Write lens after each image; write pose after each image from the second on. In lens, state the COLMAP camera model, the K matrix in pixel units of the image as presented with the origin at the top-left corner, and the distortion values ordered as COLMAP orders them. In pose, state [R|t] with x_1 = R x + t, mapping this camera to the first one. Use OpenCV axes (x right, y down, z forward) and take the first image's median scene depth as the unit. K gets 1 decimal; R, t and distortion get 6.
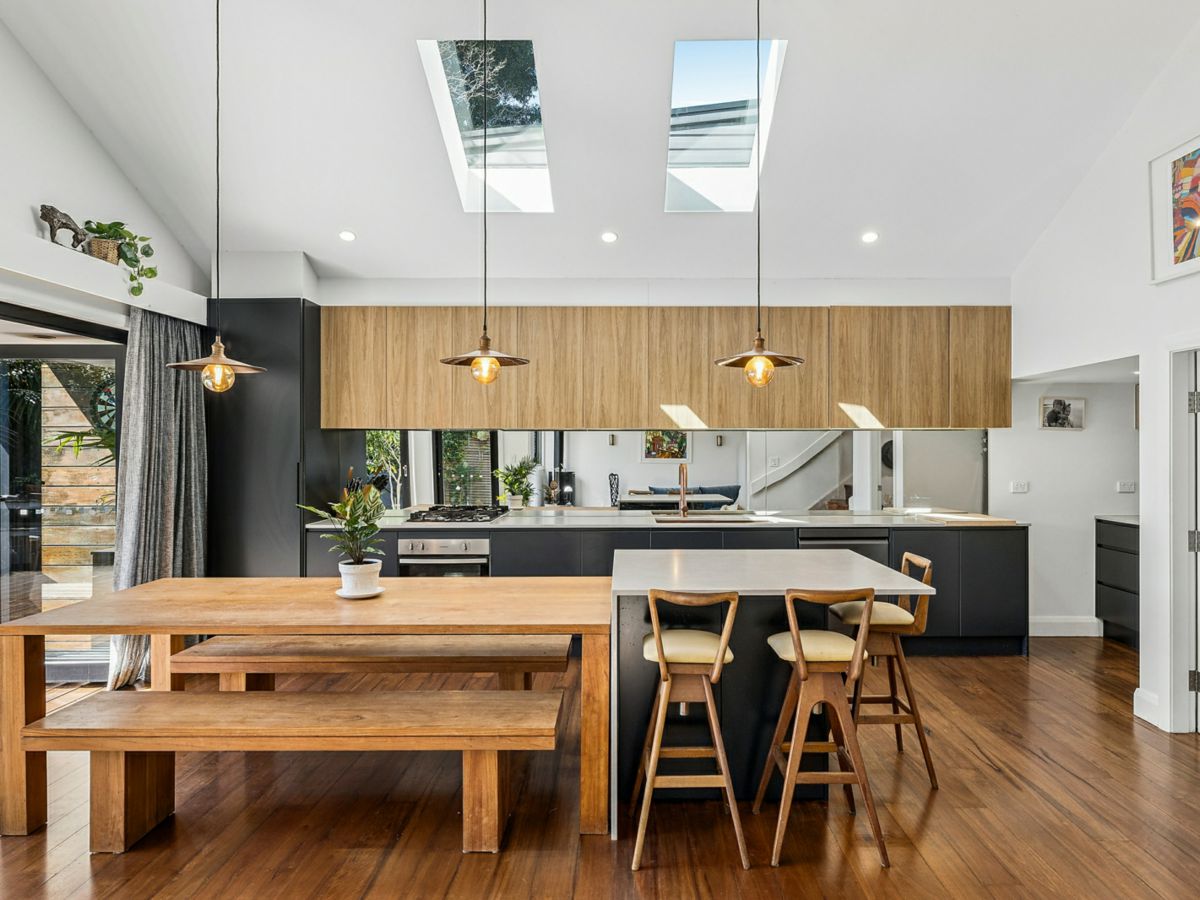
lens RADIAL K [[756.4, 0, 600.0], [0, 756.4, 450.0], [0, 0, 1]] dist [-0.012051, 0.000490]
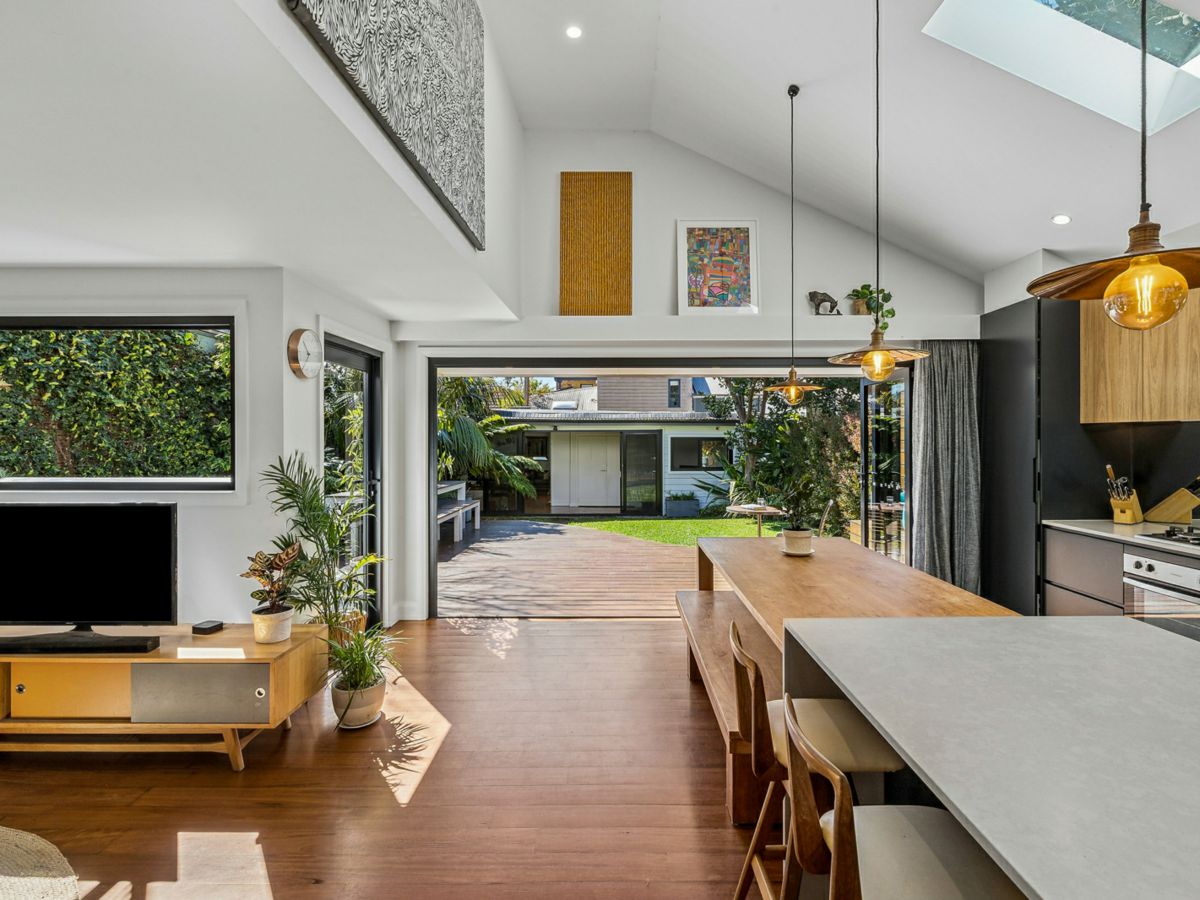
lens RADIAL K [[577.1, 0, 614.2], [0, 577.1, 445.3], [0, 0, 1]] dist [-0.000333, -0.000391]
pose [[0.007829, 0.014736, -0.999861, 0.357354], [-0.003848, 0.999884, 0.014706, -0.009605], [0.999962, 0.003733, 0.007885, 0.406091]]
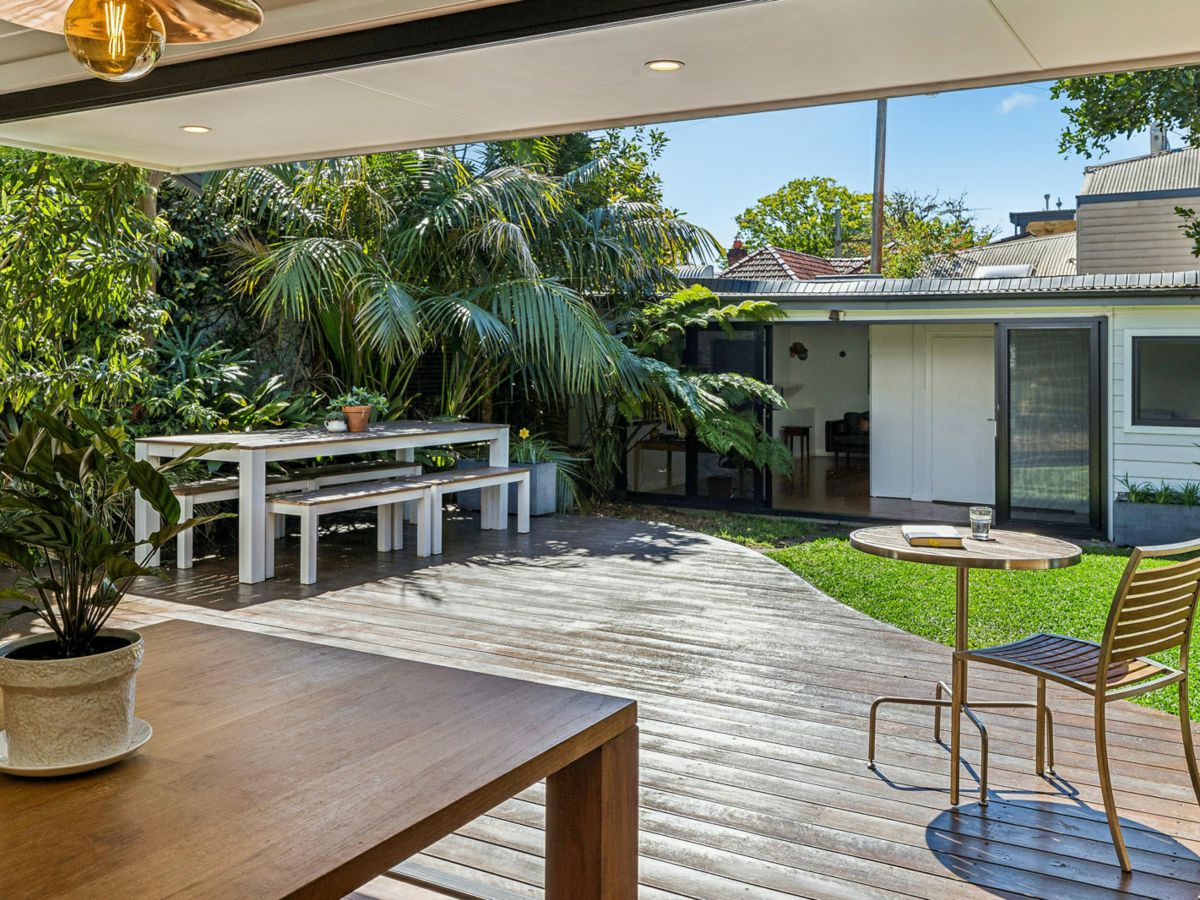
lens RADIAL K [[1126.6, 0, 598.5], [0, 1126.6, 347.8], [0, 0, 1]] dist [0.003575, 0.000414]
pose [[-0.494369, -0.004039, -0.869243, -0.125796], [-0.007824, 0.999969, -0.000196, 0.019960], [0.869217, 0.006704, -0.494386, 0.865086]]
